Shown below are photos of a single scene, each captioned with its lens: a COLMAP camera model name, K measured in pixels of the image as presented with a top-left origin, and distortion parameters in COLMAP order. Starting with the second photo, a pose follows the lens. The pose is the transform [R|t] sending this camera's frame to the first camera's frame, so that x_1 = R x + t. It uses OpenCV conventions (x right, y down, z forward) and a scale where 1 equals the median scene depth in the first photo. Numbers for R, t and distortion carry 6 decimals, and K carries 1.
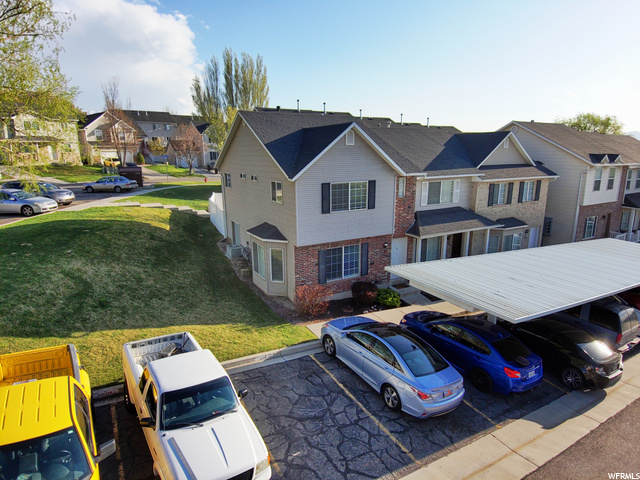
lens RADIAL K [[376.9, 0, 320.0], [0, 376.9, 240.0], [0, 0, 1]] dist [0.051578, -0.071918]
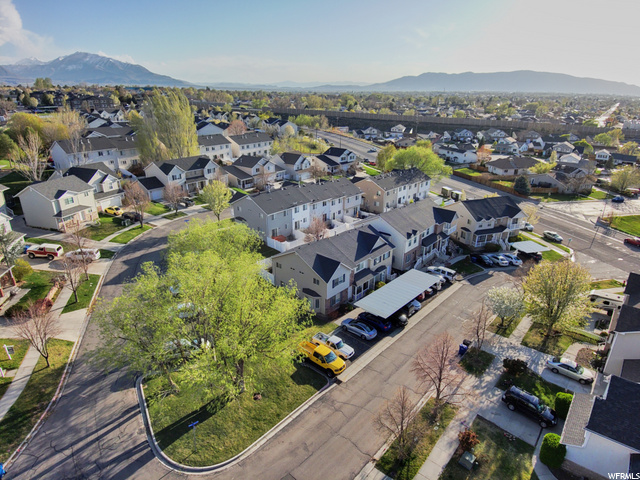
lens RADIAL K [[376.9, 0, 320.0], [0, 376.9, 240.0], [0, 0, 1]] dist [0.051578, -0.071918]
pose [[0.943124, -0.108123, 0.314368, -0.907475], [0.061349, 0.985997, 0.155070, -0.839205], [-0.326732, -0.126964, 0.936550, -1.677987]]
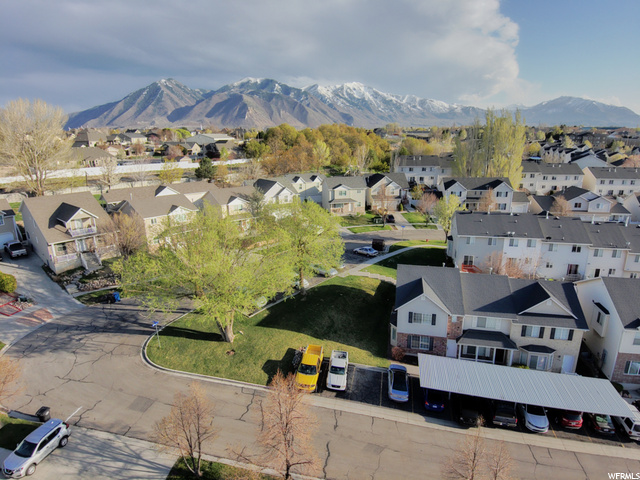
lens RADIAL K [[376.9, 0, 320.0], [0, 376.9, 240.0], [0, 0, 1]] dist [0.051578, -0.071918]
pose [[0.744646, 0.178856, -0.643050, 0.916747], [-0.147138, 0.983715, 0.103222, -0.659322], [0.651040, 0.017753, 0.758836, -1.119593]]
